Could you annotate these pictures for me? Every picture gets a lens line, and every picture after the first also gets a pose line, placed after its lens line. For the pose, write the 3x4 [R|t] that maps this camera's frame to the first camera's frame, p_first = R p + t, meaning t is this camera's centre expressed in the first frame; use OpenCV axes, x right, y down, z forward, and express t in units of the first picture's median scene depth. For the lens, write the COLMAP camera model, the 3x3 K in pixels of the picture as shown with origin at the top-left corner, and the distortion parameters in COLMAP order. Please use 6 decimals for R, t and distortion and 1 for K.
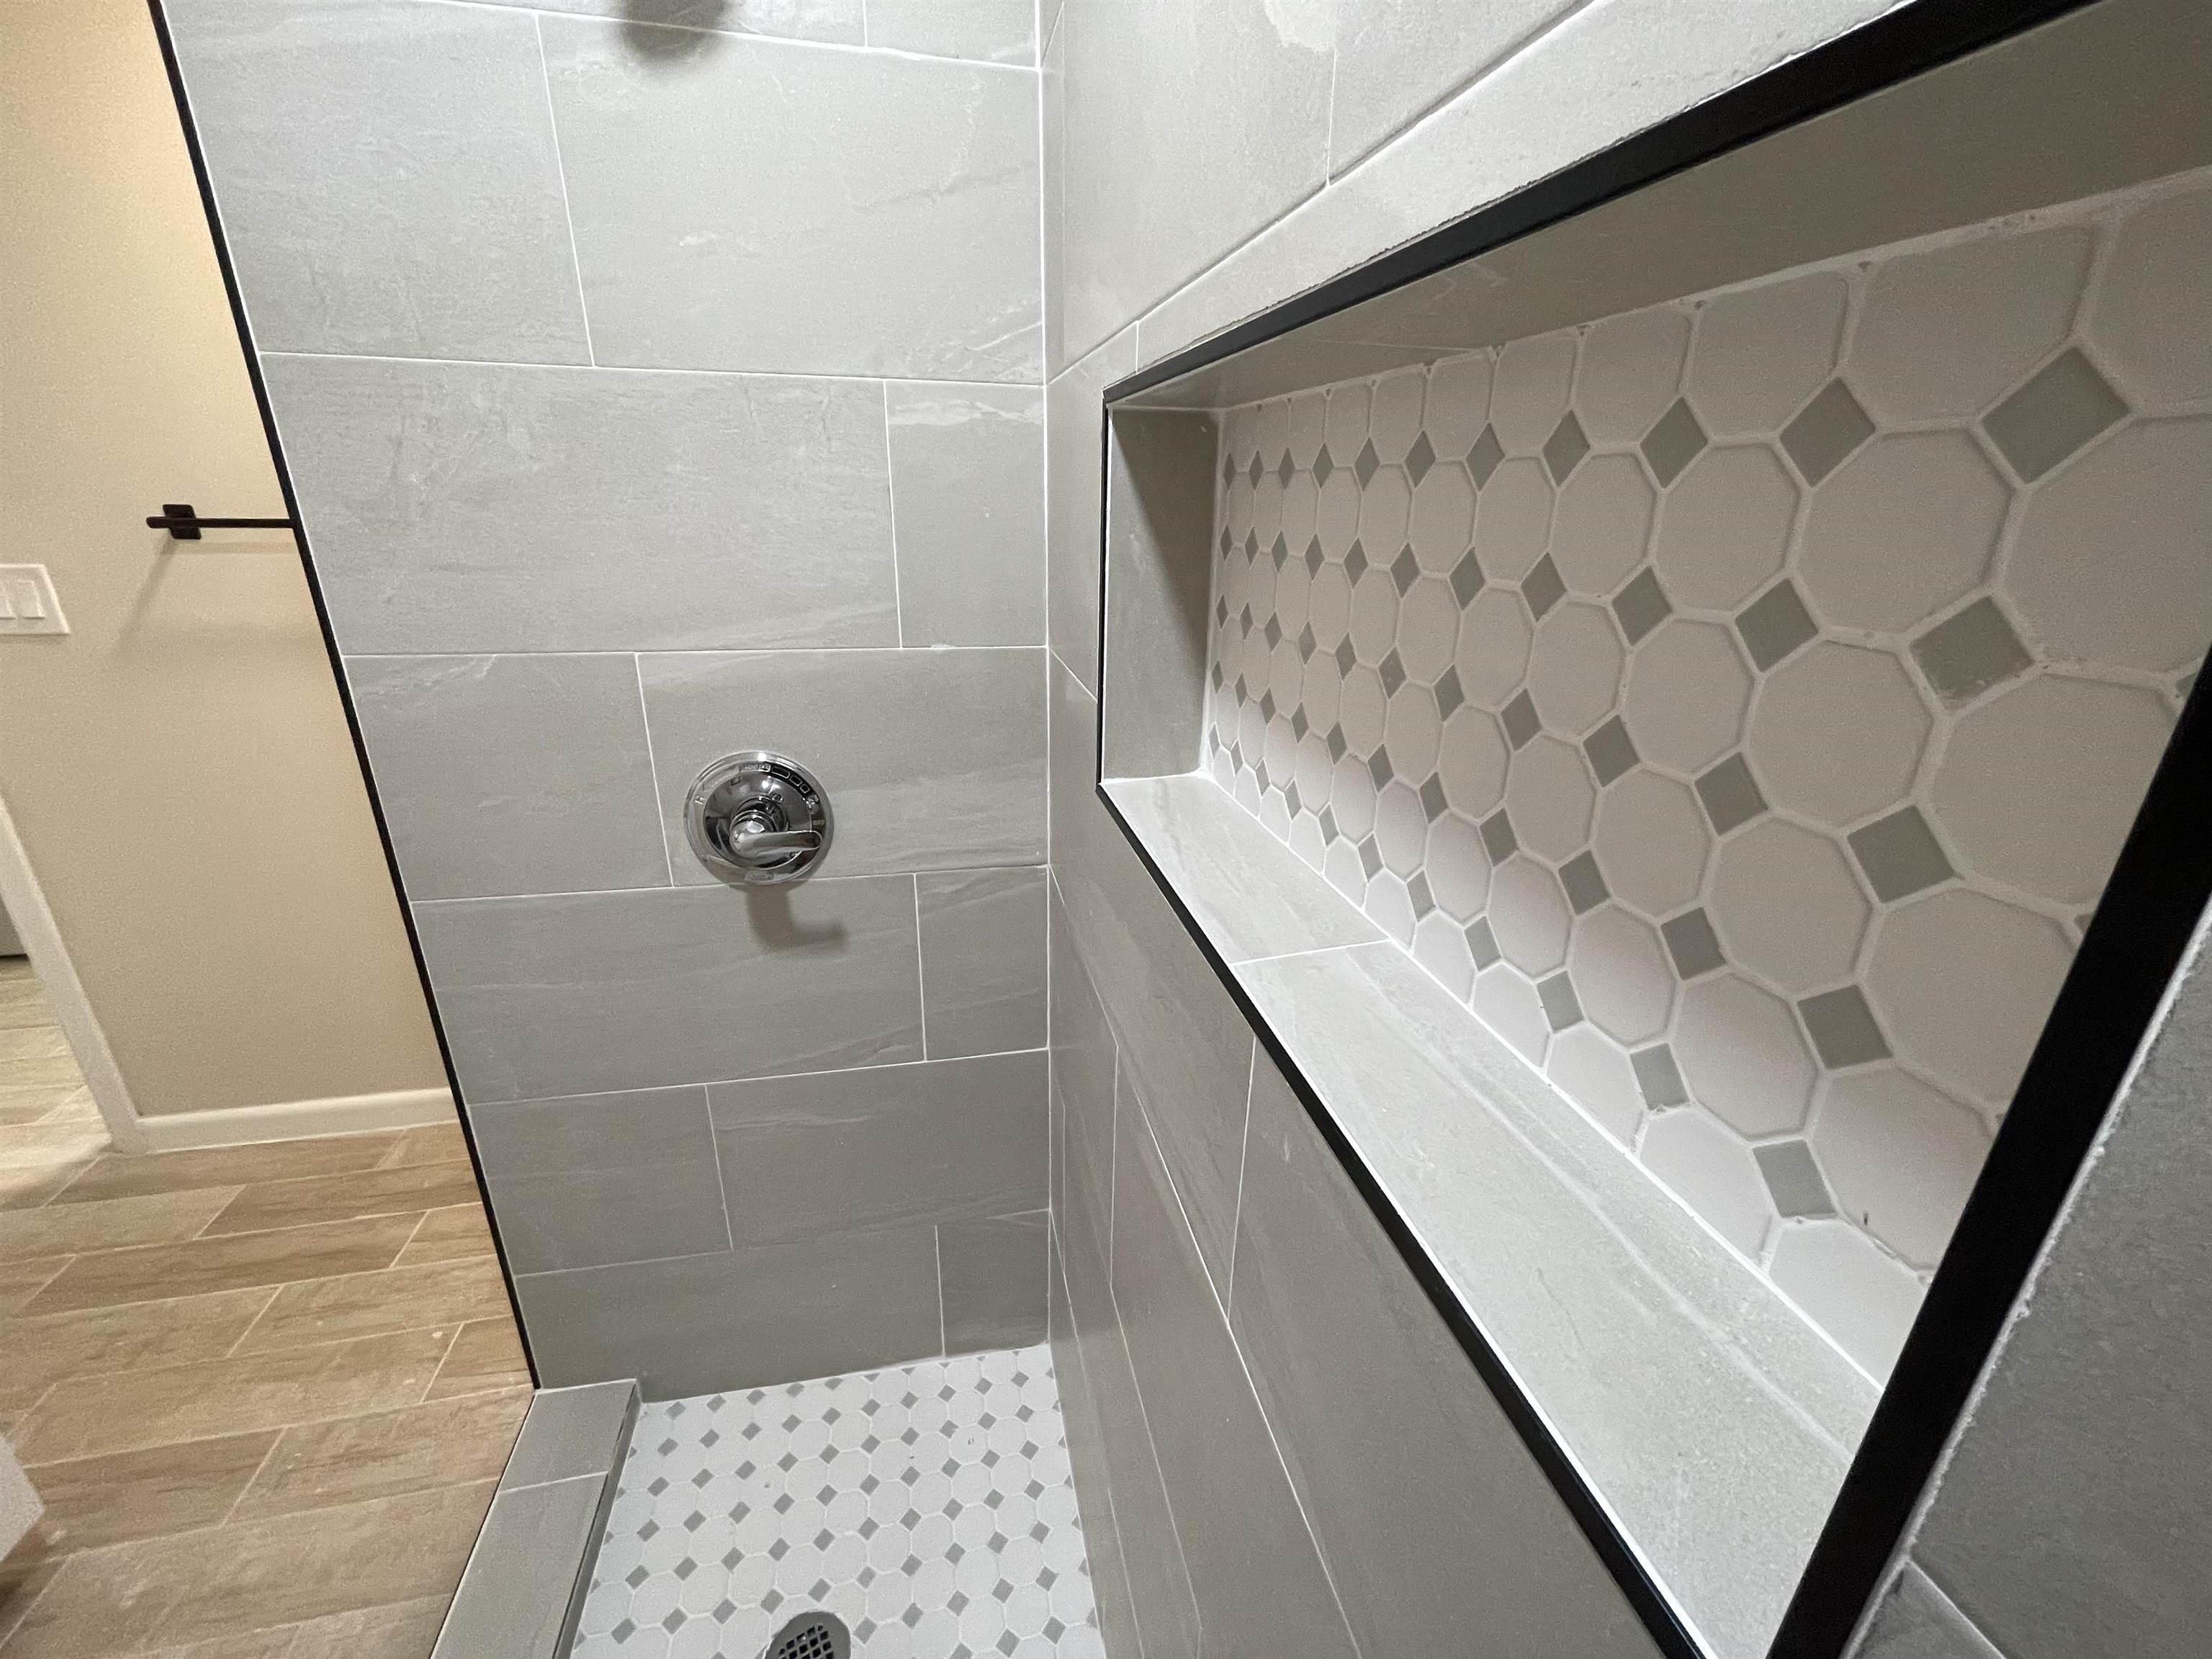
lens RADIAL K [[901.6, 0, 1120.0], [0, 901.6, 818.8], [0, 0, 1]] dist [0.000687, -0.001274]
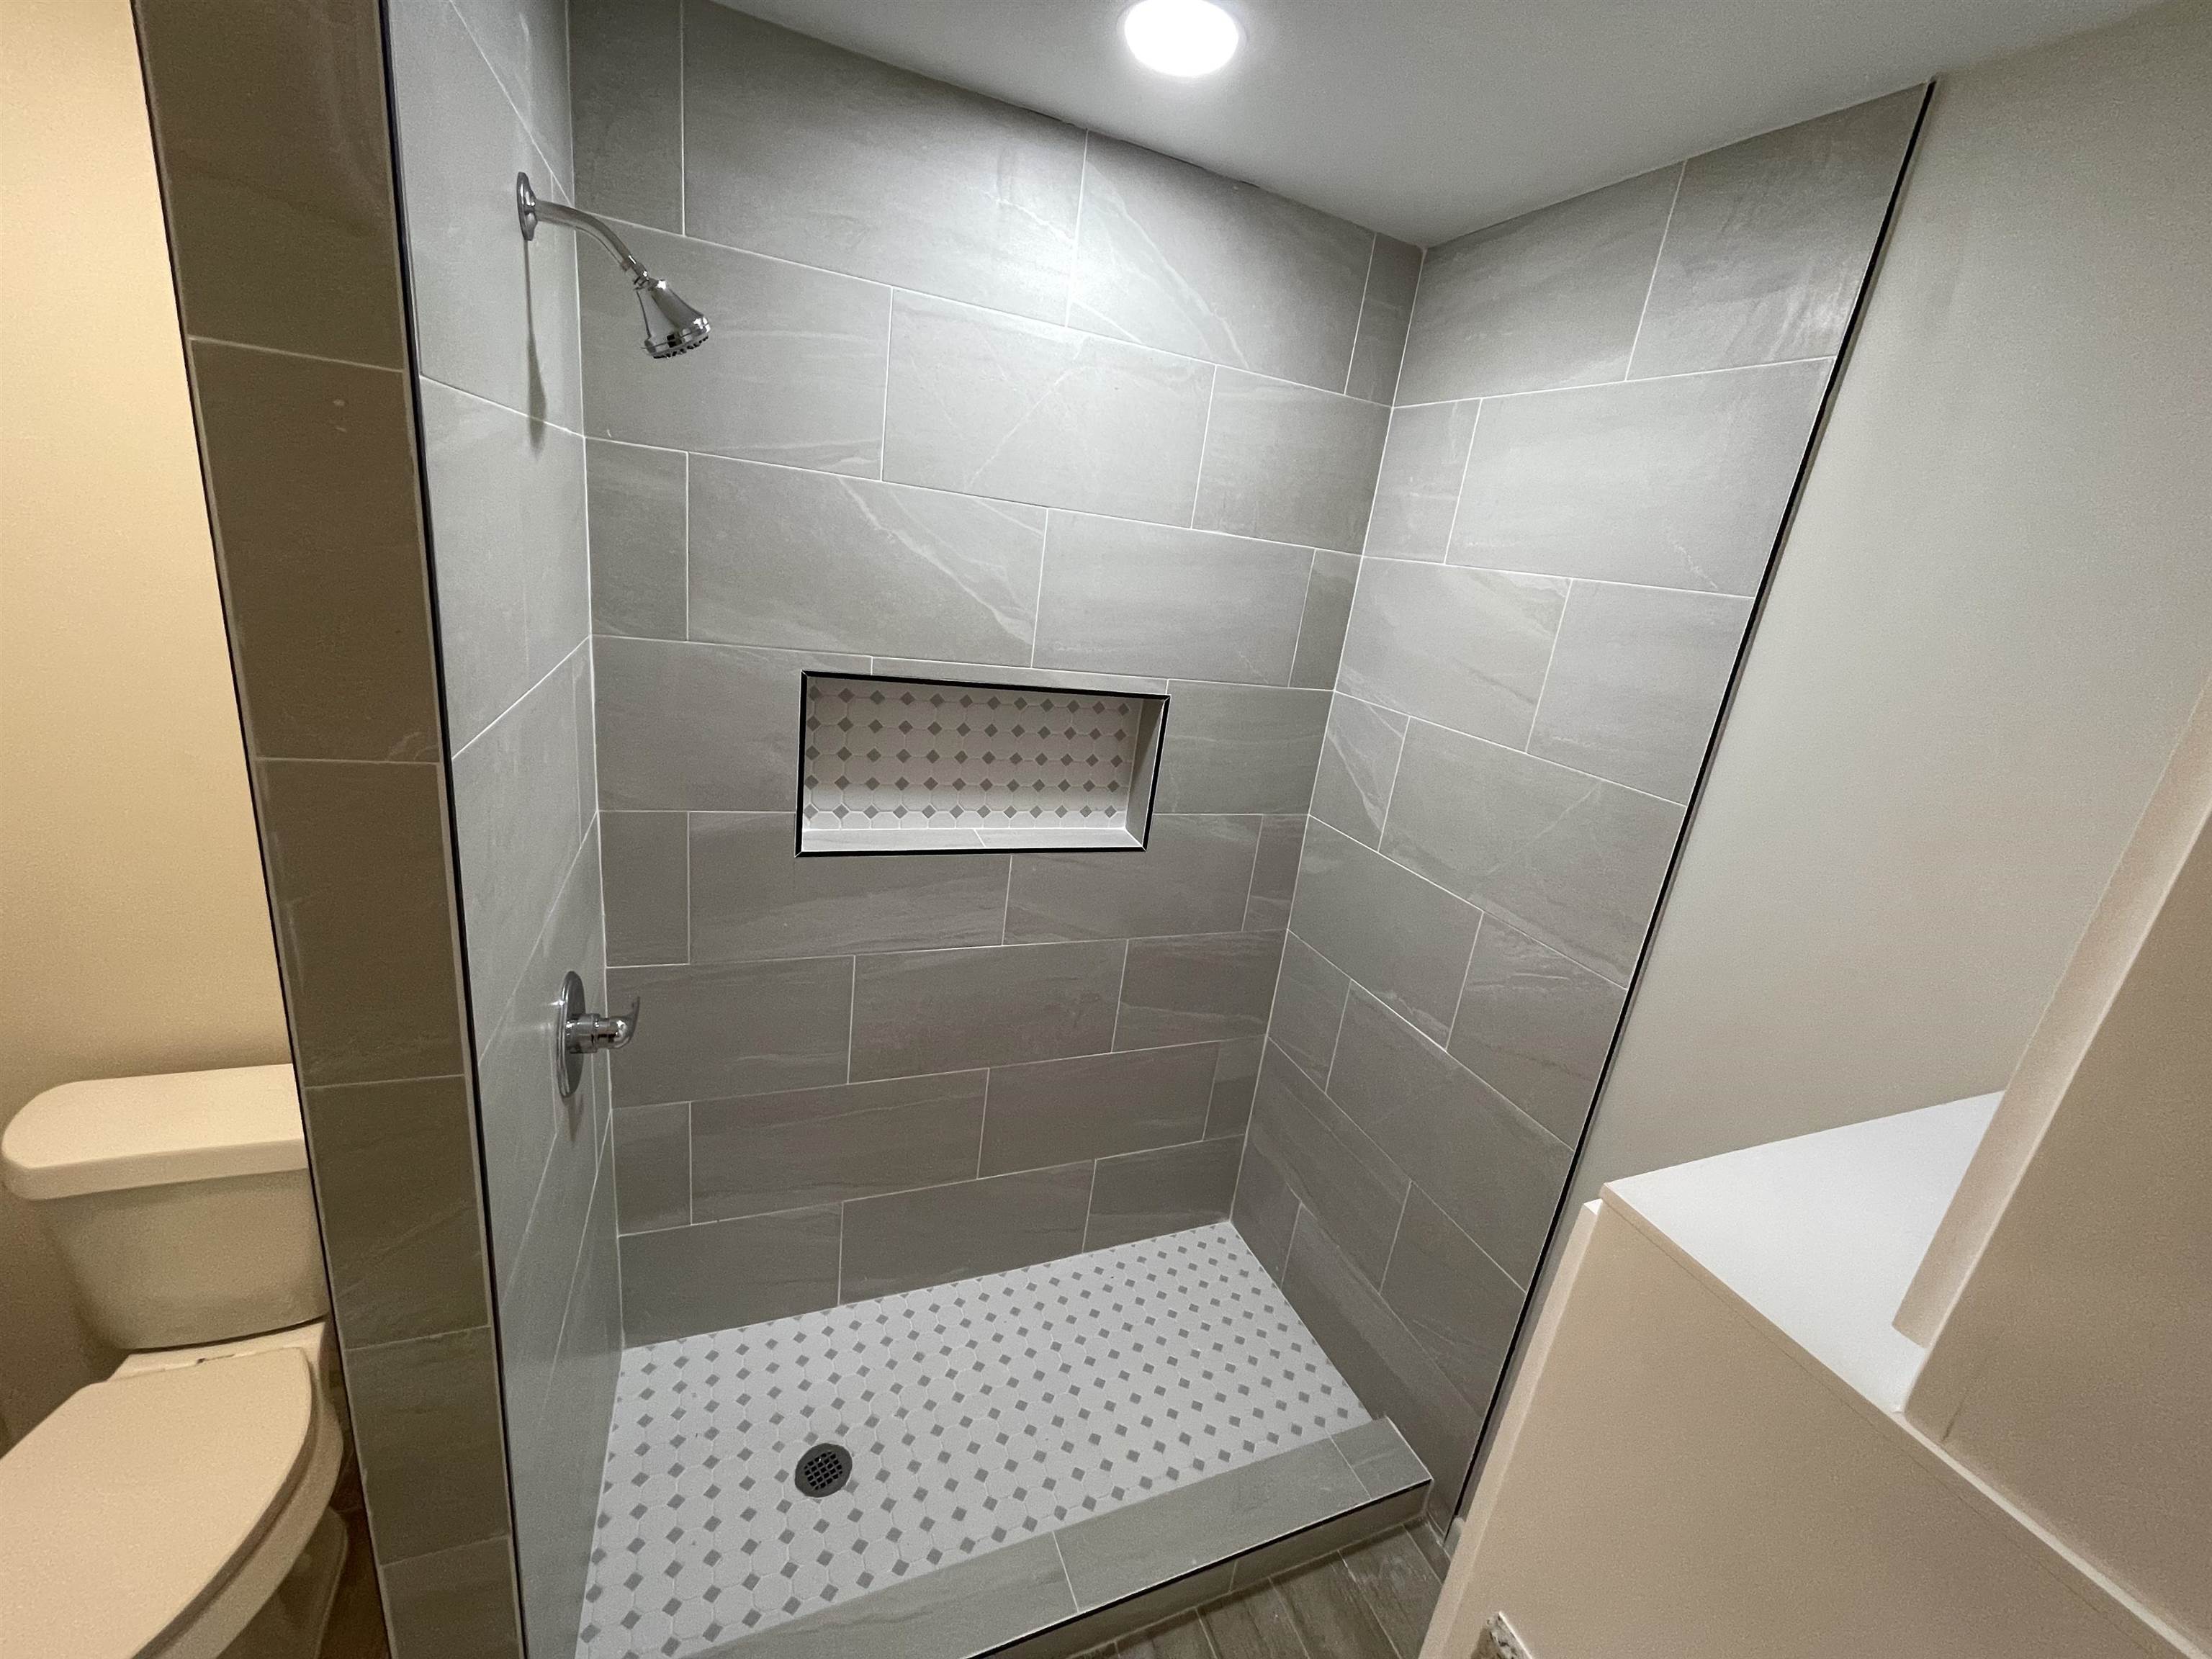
lens RADIAL K [[901.6, 0, 1110.9], [0, 901.6, 829.9], [0, 0, 1]] dist [0.000687, -0.001274]
pose [[-0.161984, -0.335127, 0.928144, -1.153047], [0.213144, 0.906480, 0.364504, -0.385363], [-0.963499, 0.256872, -0.075405, 0.291699]]
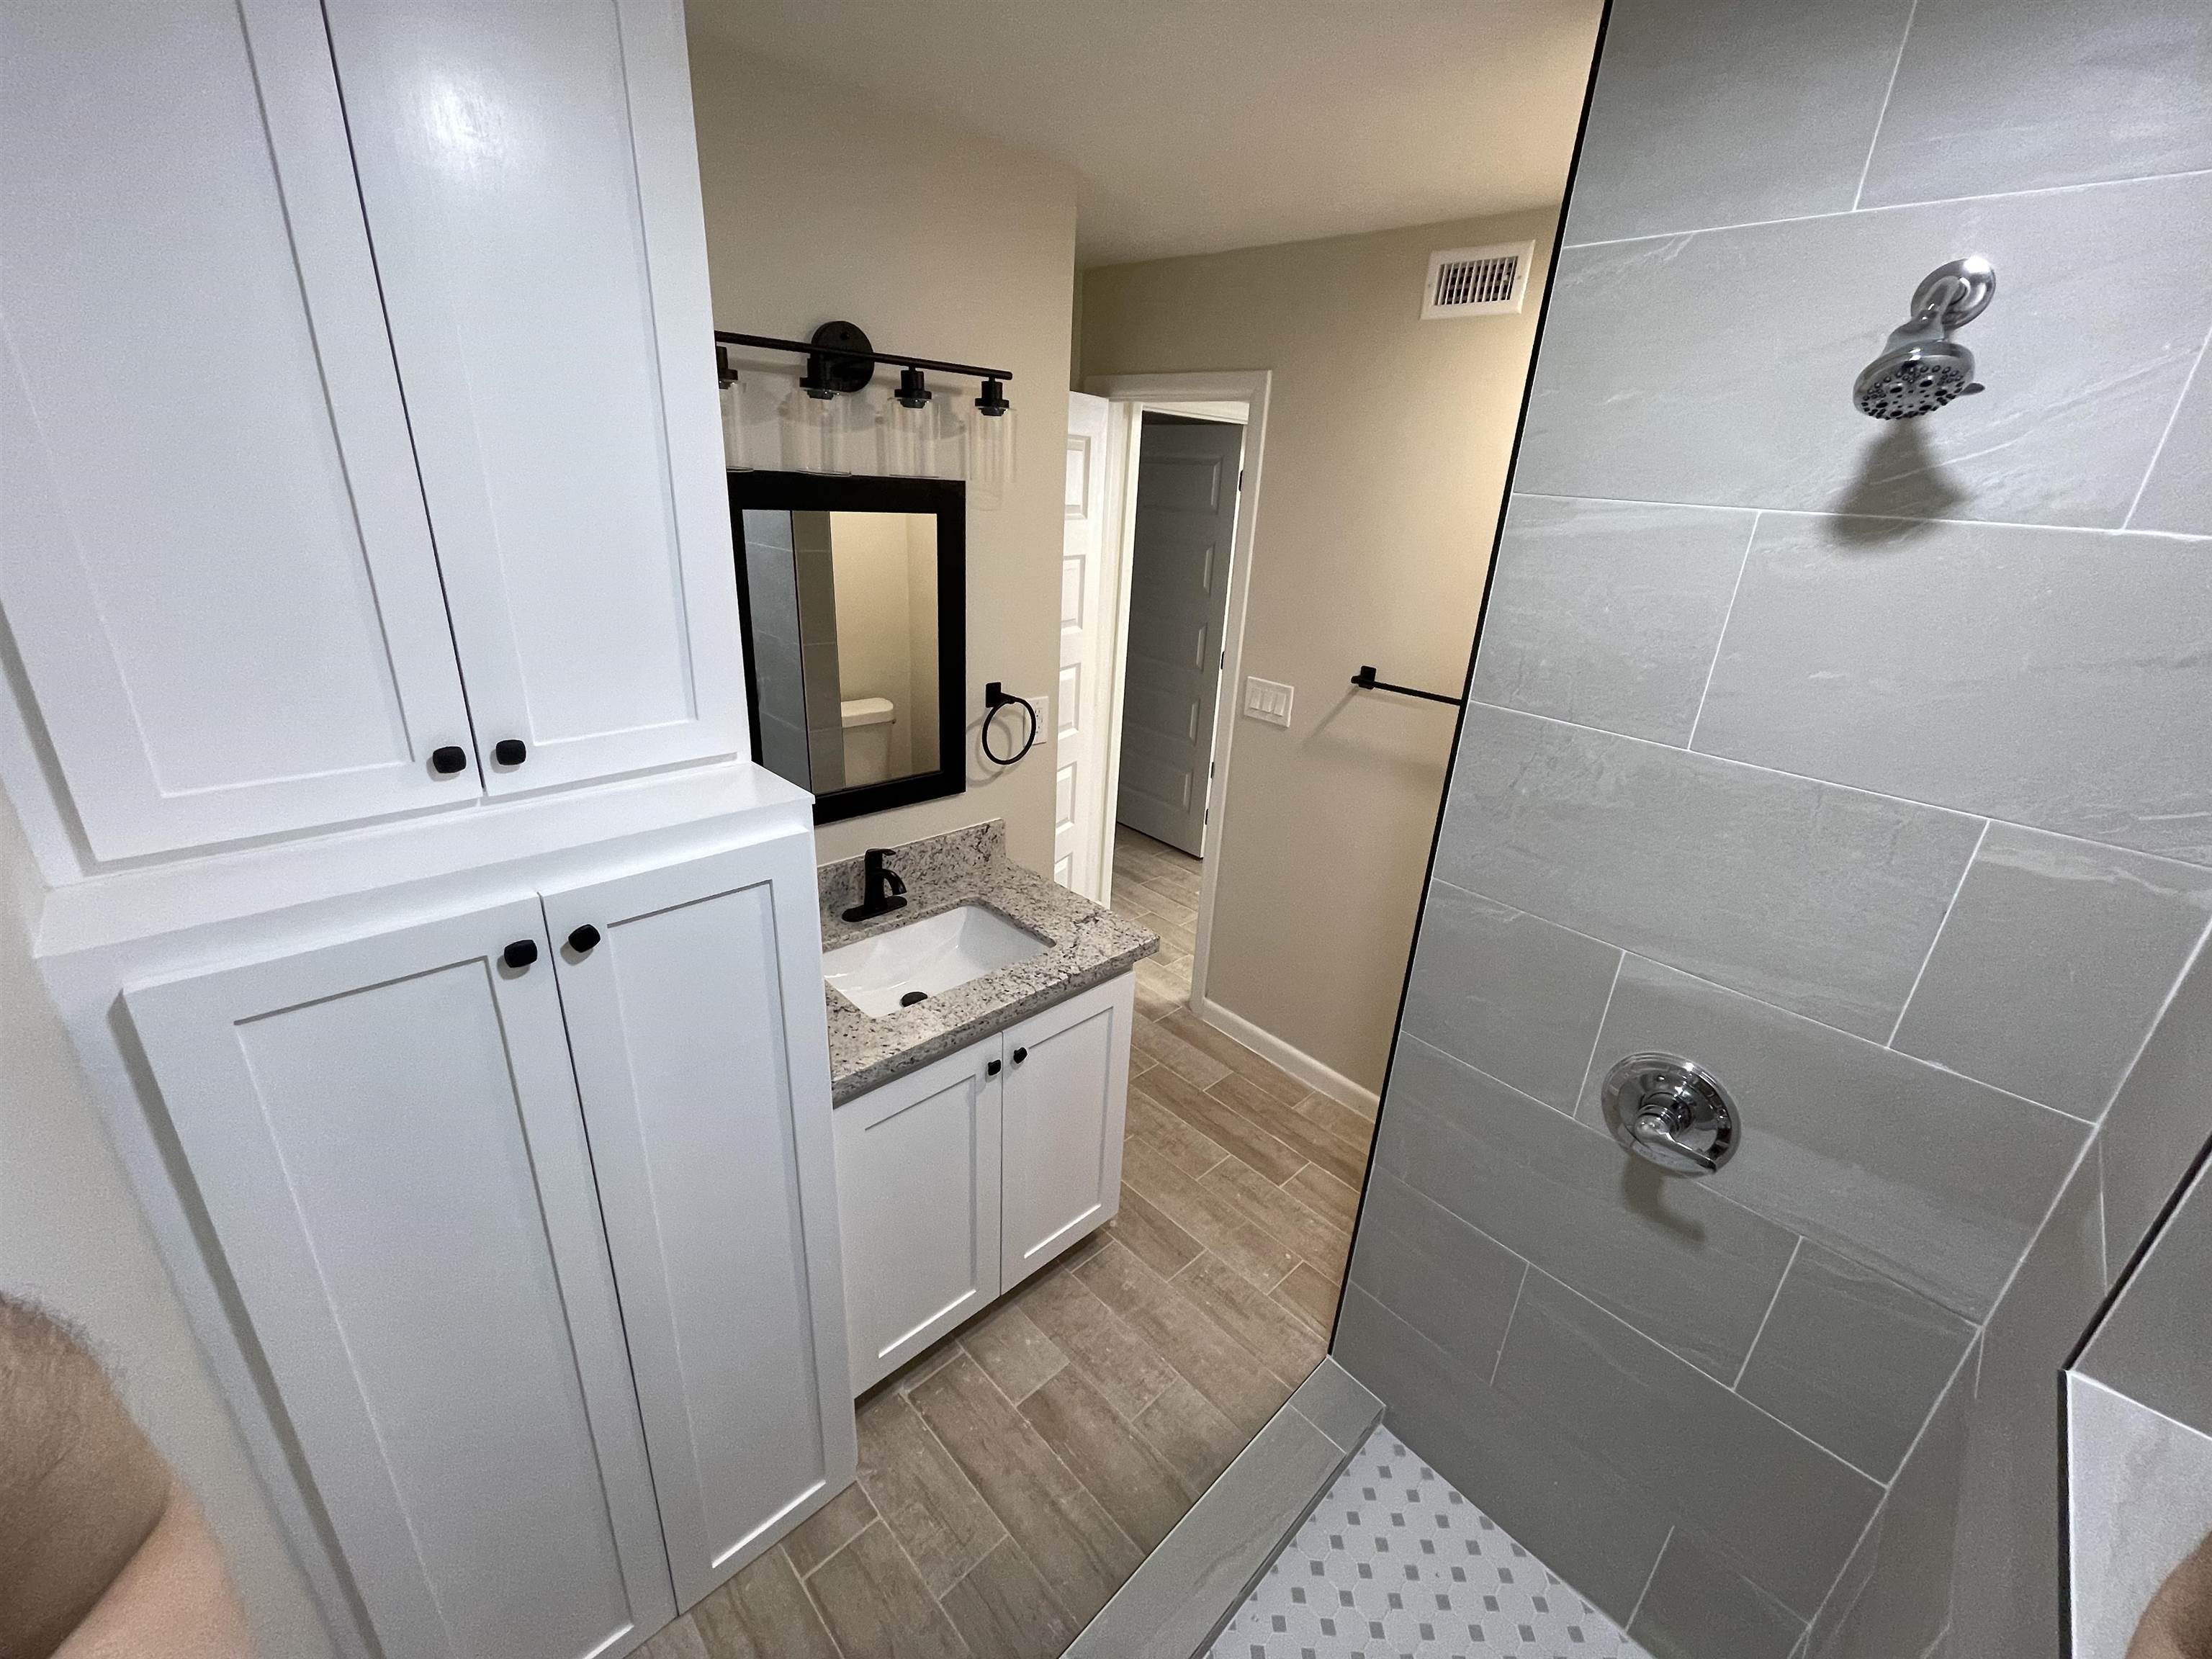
lens RADIAL K [[901.6, 0, 1114.2], [0, 901.6, 823.2], [0, 0, 1]] dist [0.000687, -0.001274]
pose [[0.530023, 0.321234, -0.784783, 0.001691], [-0.333477, 0.929863, 0.155397, -0.219325], [0.779660, 0.179343, 0.599973, -0.221986]]
